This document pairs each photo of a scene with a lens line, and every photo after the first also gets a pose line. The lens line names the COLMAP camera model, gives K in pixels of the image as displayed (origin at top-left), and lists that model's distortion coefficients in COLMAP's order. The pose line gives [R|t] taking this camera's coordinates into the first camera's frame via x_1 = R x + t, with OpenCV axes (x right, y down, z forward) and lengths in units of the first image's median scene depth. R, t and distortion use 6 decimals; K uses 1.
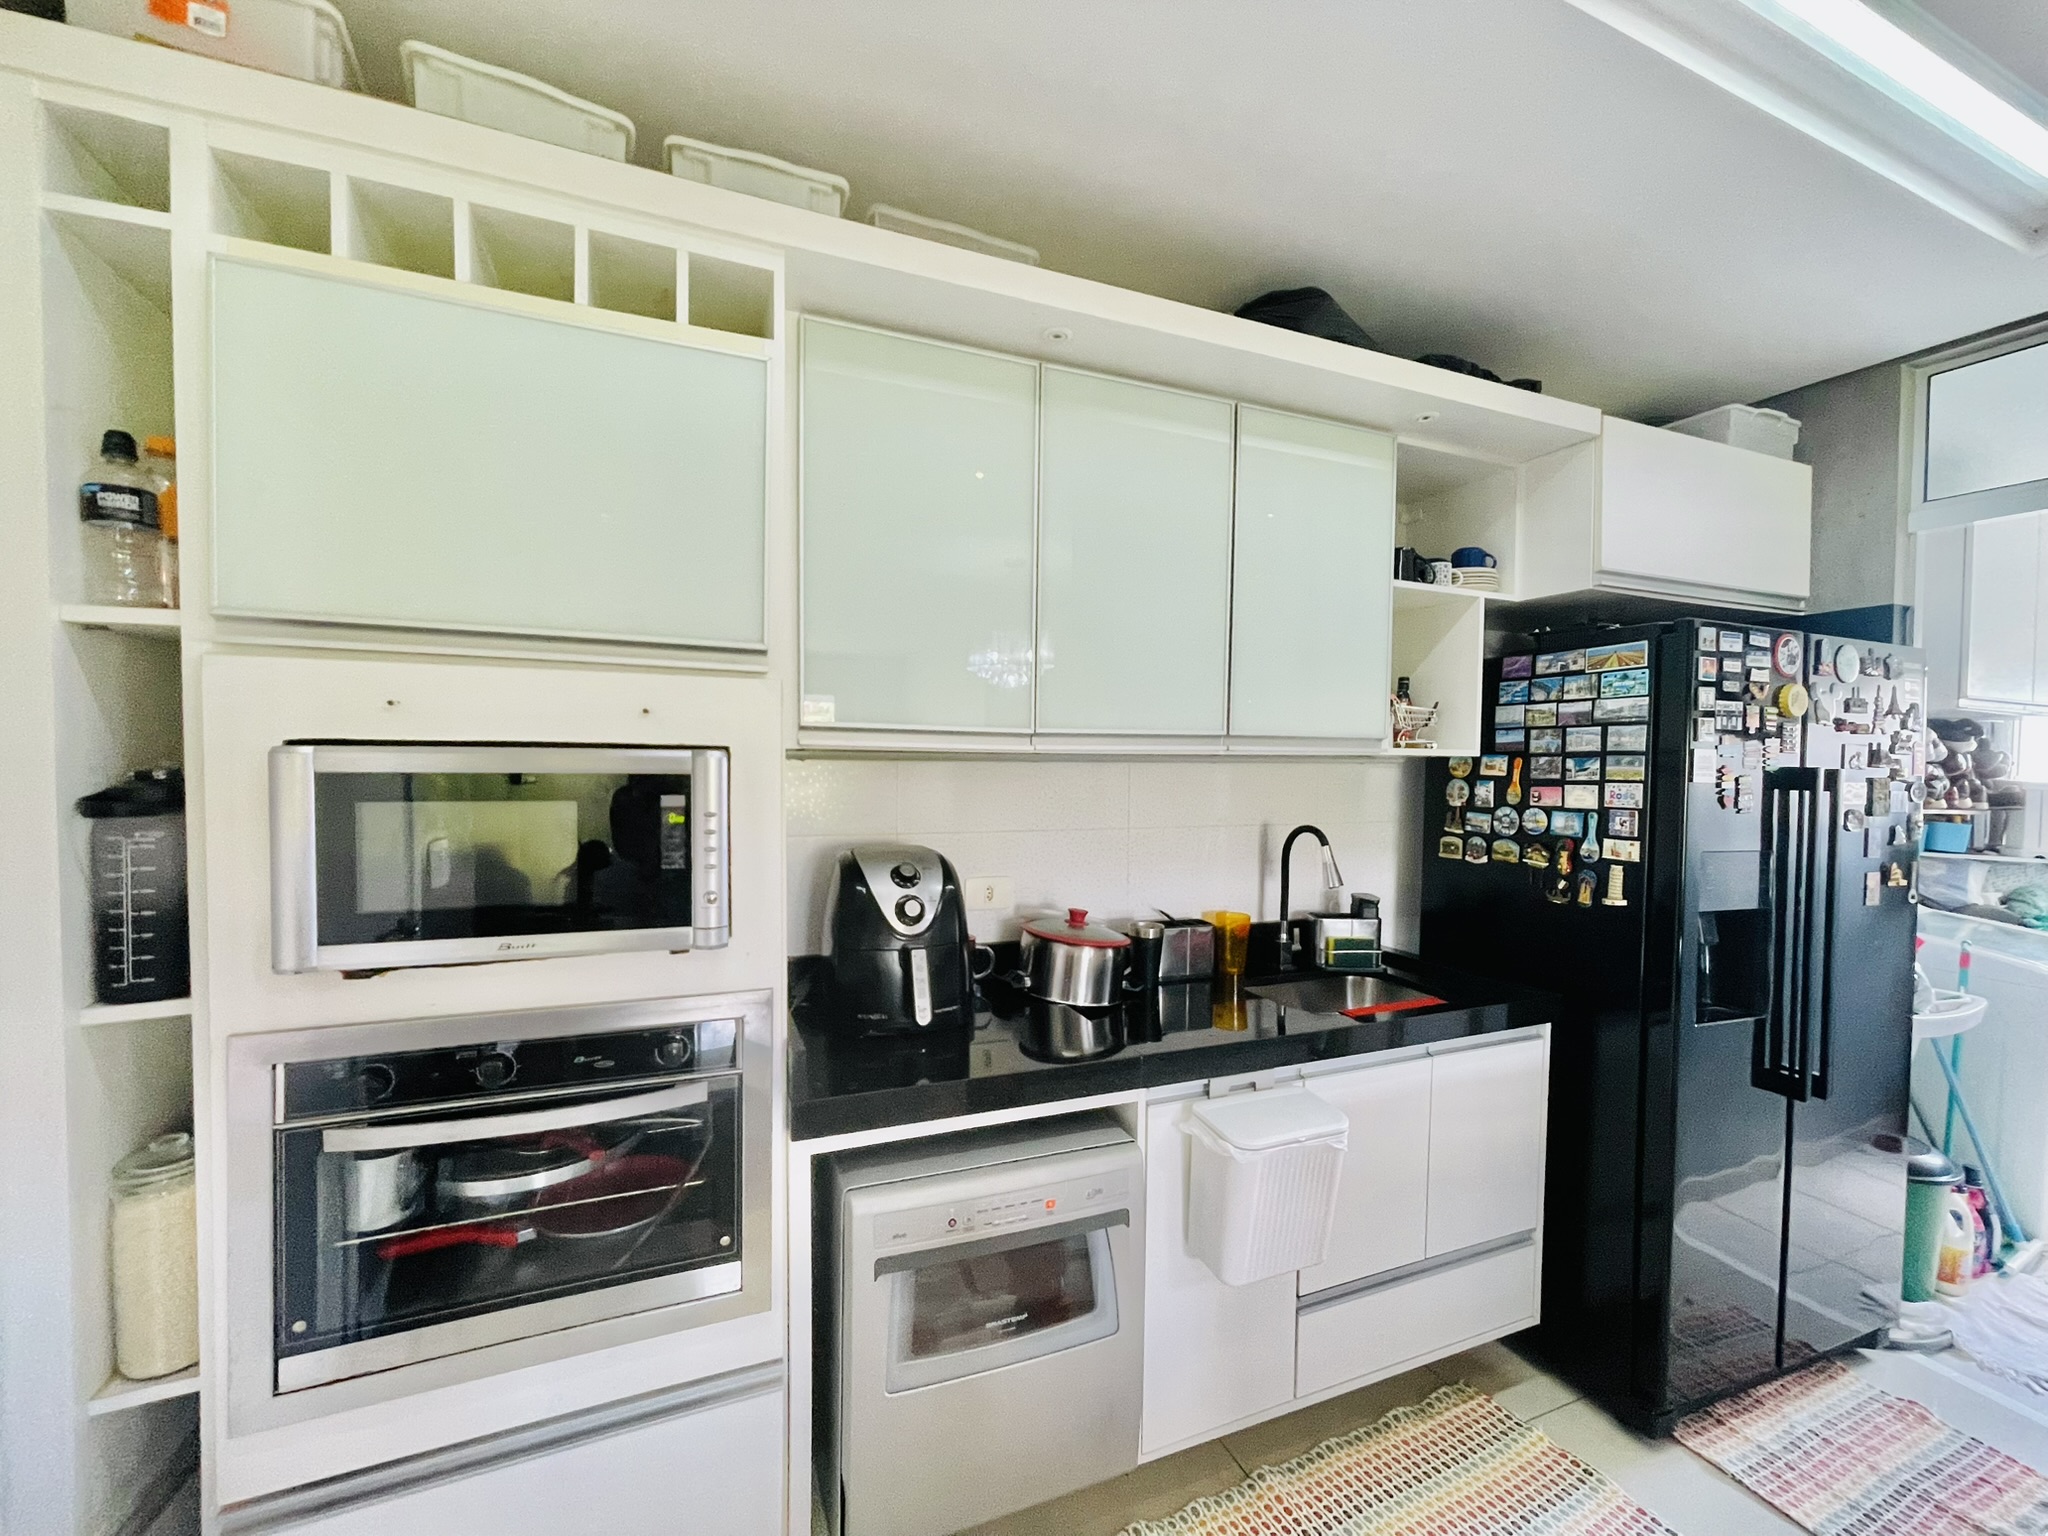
lens RADIAL K [[836.1, 0, 1016.5], [0, 836.1, 786.0], [0, 0, 1]] dist [0.001647, -0.000154]
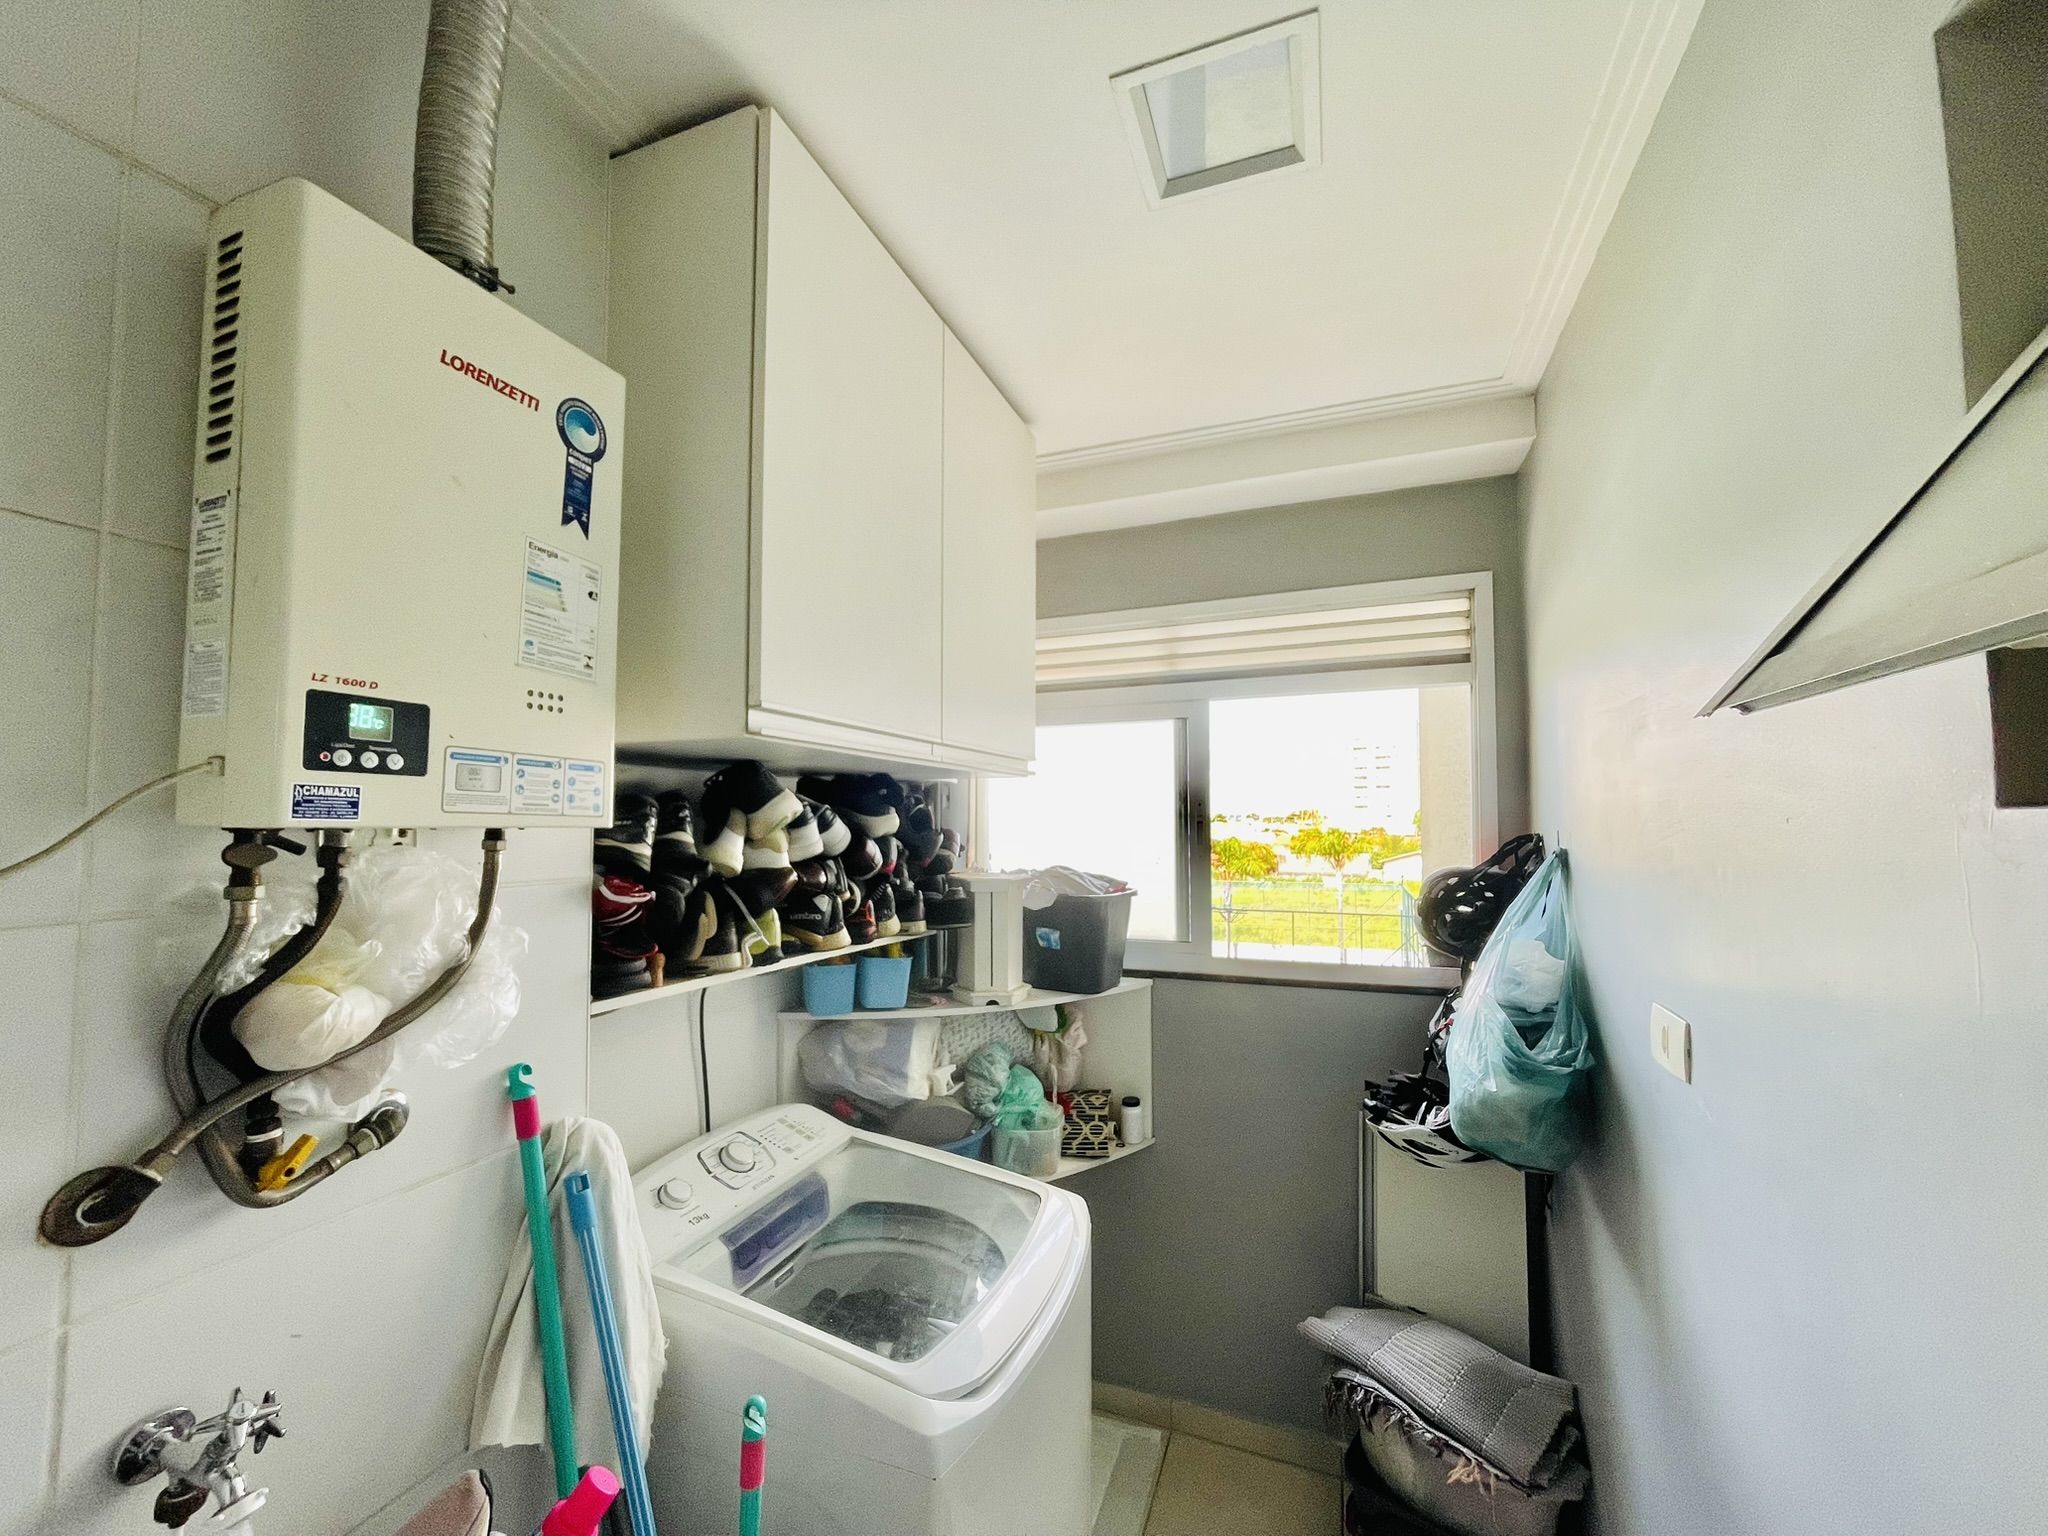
lens RADIAL K [[828.5, 0, 1012.1], [0, 828.5, 787.7], [0, 0, 1]] dist [-0.002502, 0.000735]
pose [[0.700472, 0.016224, 0.713496, 0.801612], [0.031502, 0.998064, -0.053623, -0.038772], [-0.712984, 0.060038, 0.698605, 0.559806]]
